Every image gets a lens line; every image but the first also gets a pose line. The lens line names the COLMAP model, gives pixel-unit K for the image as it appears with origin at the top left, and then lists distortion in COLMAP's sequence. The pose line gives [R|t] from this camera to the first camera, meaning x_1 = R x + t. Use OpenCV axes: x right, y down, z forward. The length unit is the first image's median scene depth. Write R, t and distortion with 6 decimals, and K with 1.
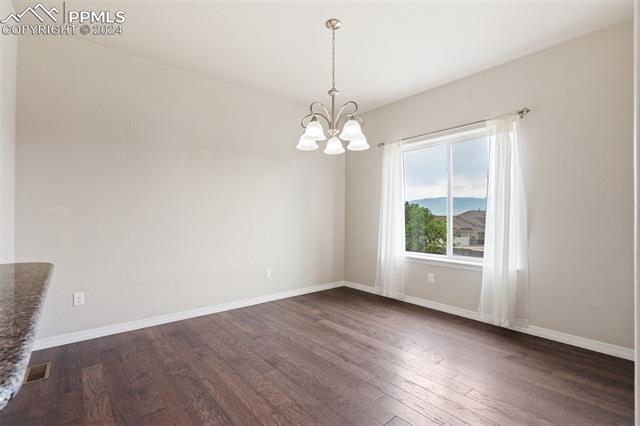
lens RADIAL K [[295.7, 0, 319.4], [0, 295.7, 216.1], [0, 0, 1]] dist [-0.000967, -0.000510]
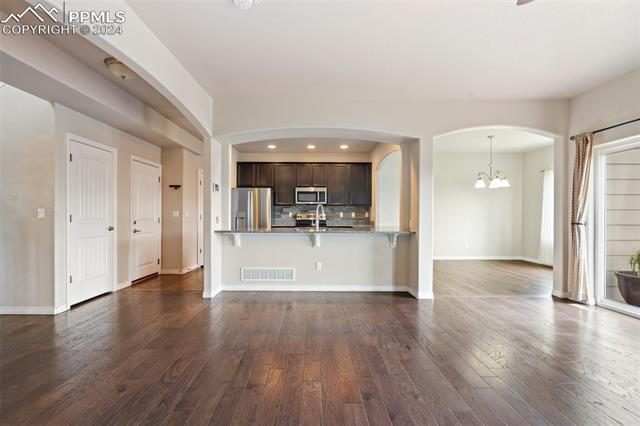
lens RADIAL K [[295.7, 0, 316.4], [0, 295.7, 215.9], [0, 0, 1]] dist [-0.000967, -0.000510]
pose [[0.768796, -0.005862, -0.639467, 0.416963], [0.005317, 0.999982, -0.002774, 0.000401], [0.639472, -0.001268, 0.768814, -1.501275]]
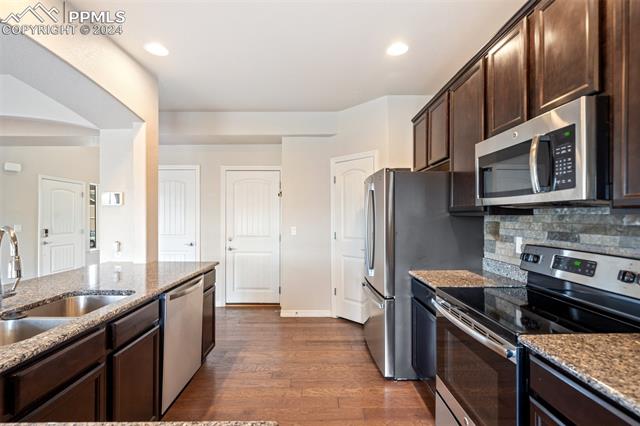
lens RADIAL K [[295.7, 0, 321.1], [0, 295.7, 214.9], [0, 0, 1]] dist [-0.000967, -0.000510]
pose [[-0.638854, -0.011088, -0.769248, -0.548743], [-0.004039, 0.999931, -0.011058, -0.080138], [0.769317, -0.003958, -0.638855, 0.413146]]
